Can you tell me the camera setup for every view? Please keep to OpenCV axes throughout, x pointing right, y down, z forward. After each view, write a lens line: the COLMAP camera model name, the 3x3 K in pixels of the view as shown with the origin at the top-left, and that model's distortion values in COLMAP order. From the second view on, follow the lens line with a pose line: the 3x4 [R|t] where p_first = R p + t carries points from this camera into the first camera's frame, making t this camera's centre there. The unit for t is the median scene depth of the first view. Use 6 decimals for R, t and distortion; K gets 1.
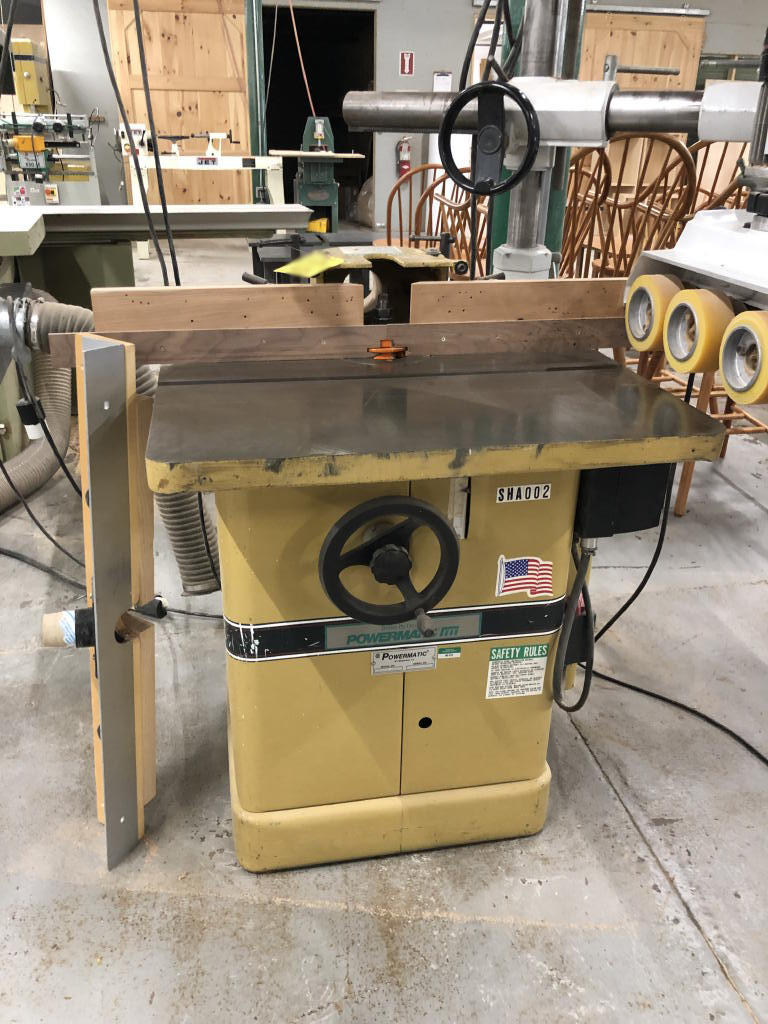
lens RADIAL K [[839.8, 0, 381.0], [0, 839.8, 511.9], [0, 0, 1]] dist [-0.002650, 0.006943]
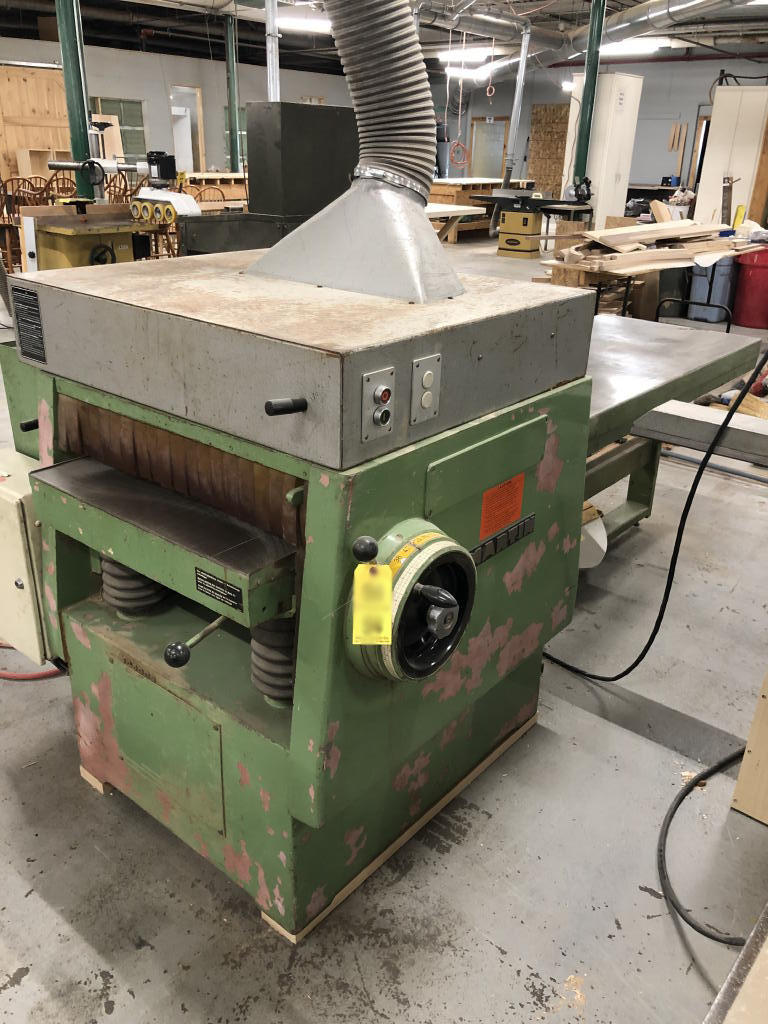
lens RADIAL K [[839.8, 0, 383.7], [0, 839.8, 513.6], [0, 0, 1]] dist [-0.002650, 0.006943]
pose [[0.788066, -0.247086, 0.563827, -1.675991], [0.252098, 0.965124, 0.070588, 1.434466], [-0.561604, 0.086512, 0.822871, -3.523285]]
